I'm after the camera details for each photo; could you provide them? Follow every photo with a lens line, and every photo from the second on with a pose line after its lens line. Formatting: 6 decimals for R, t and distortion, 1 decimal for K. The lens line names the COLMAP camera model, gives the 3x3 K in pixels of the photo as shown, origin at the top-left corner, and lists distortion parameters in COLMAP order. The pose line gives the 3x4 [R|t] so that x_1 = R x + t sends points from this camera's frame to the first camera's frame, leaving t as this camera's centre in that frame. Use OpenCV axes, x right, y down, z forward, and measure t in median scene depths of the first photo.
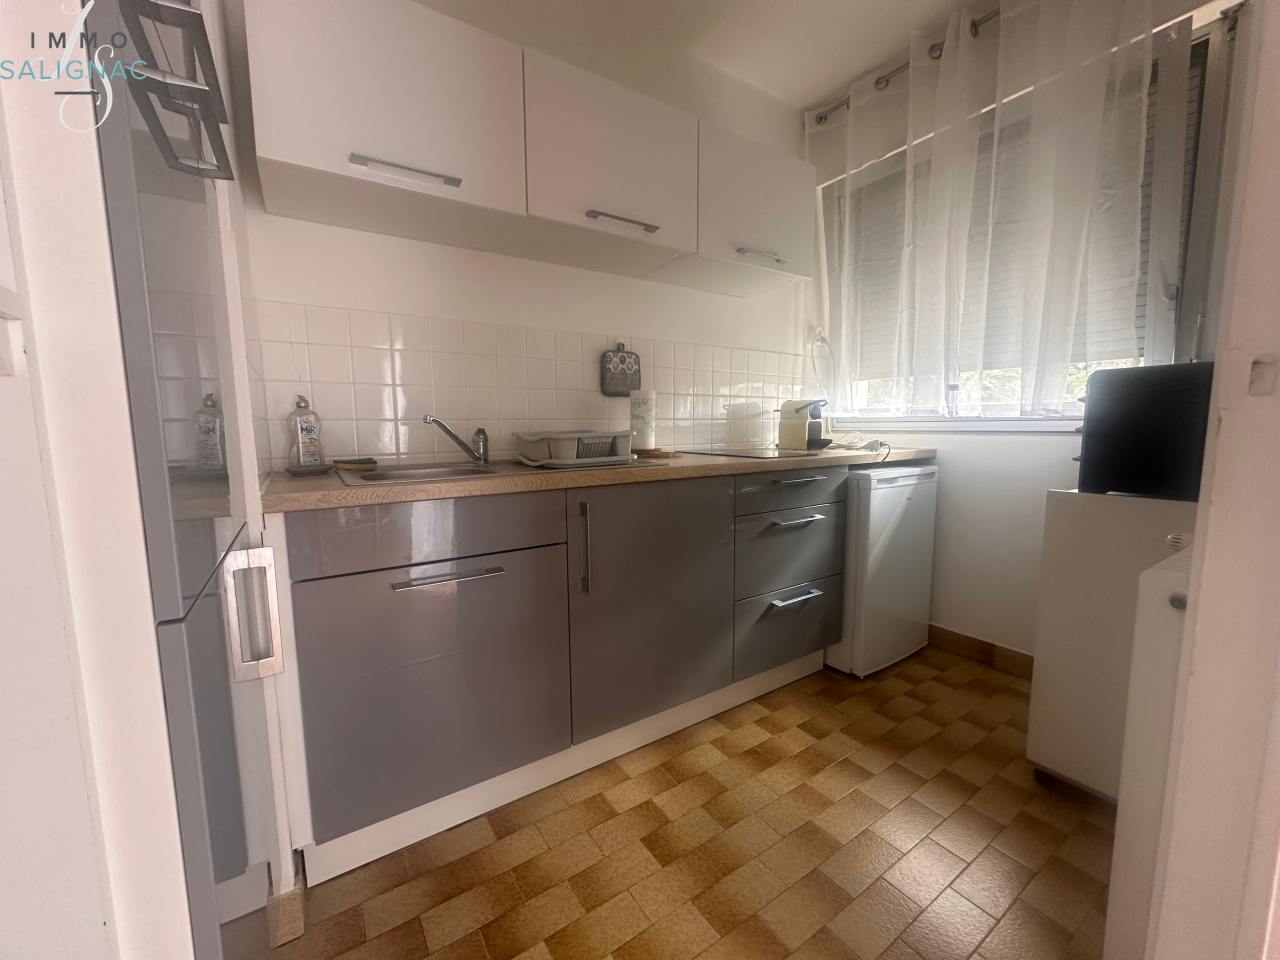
lens RADIAL K [[510.9, 0, 640.0], [0, 510.9, 480.0], [0, 0, 1]] dist [-0.000297, -0.000047]
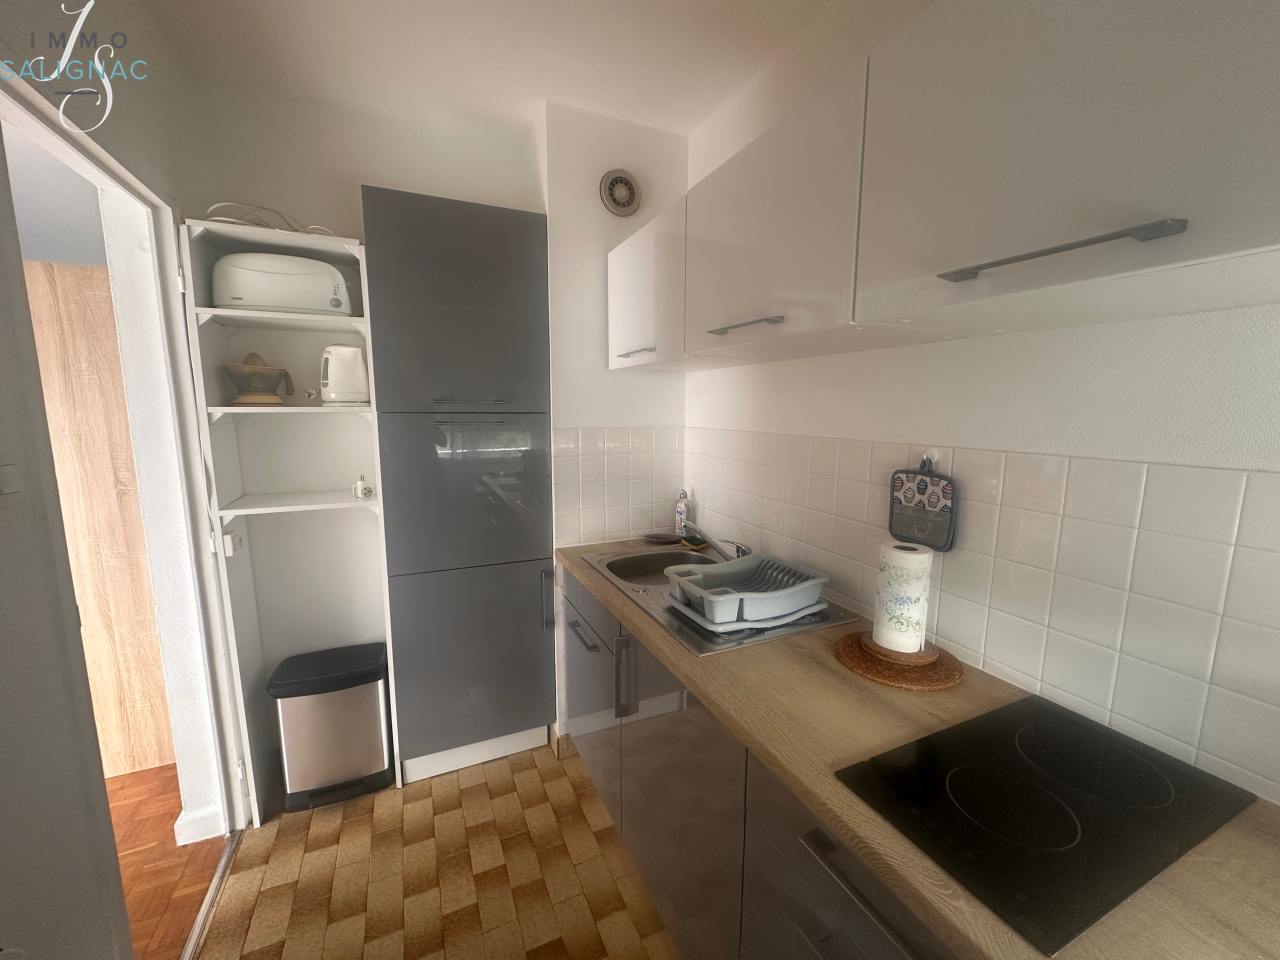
lens RADIAL K [[510.9, 0, 640.0], [0, 510.9, 480.0], [0, 0, 1]] dist [-0.000297, -0.000047]
pose [[-0.153161, 0.146414, -0.977295, 0.588947], [-0.110532, 0.980219, 0.164174, -0.304820], [0.982000, 0.133168, -0.133948, 0.762762]]
